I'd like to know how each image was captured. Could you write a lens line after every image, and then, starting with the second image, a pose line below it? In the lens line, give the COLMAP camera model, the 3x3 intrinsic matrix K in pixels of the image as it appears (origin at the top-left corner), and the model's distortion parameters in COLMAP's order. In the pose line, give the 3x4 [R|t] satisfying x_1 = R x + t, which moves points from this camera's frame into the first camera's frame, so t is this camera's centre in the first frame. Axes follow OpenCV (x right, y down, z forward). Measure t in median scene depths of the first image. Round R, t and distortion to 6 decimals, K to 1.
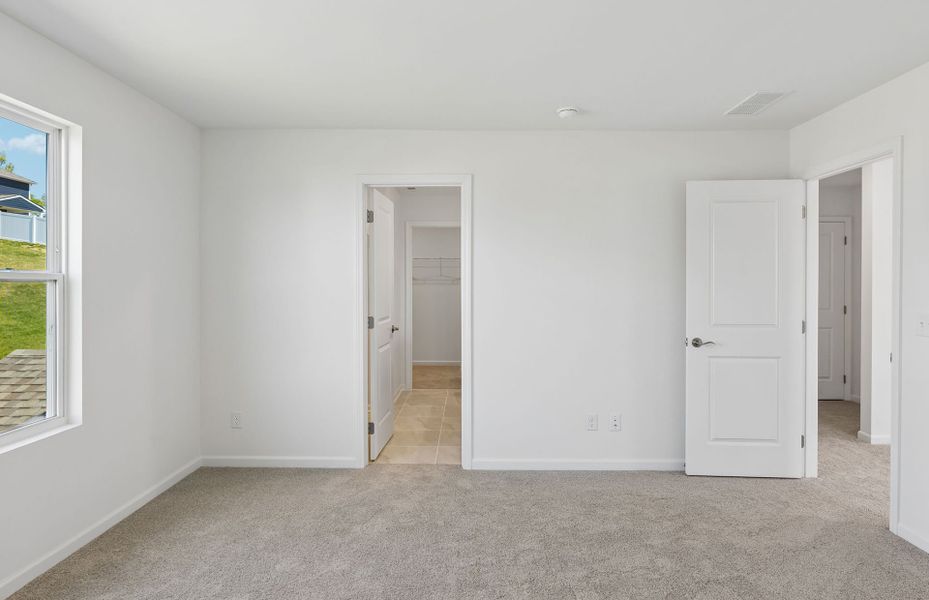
lens RADIAL K [[559.4, 0, 461.5], [0, 559.4, 287.8], [0, 0, 1]] dist [-0.001129, 0.000278]
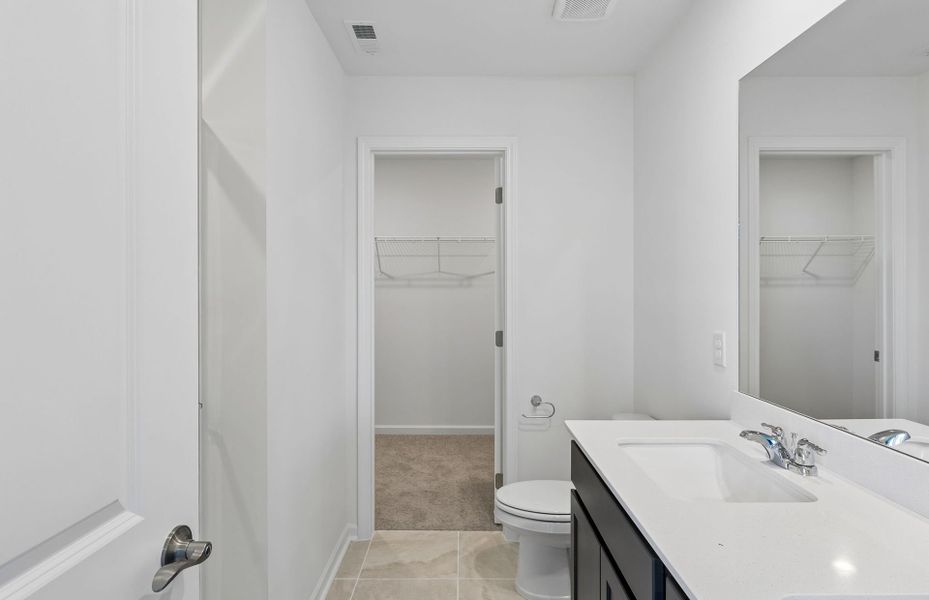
lens RADIAL K [[559.4, 0, 461.5], [0, 559.4, 287.8], [0, 0, 1]] dist [-0.001129, 0.000278]
pose [[0.999897, -0.002134, 0.014192, -0.023990], [0.002248, 0.999965, -0.008033, -0.001065], [-0.014175, 0.008064, 0.999867, 0.488393]]
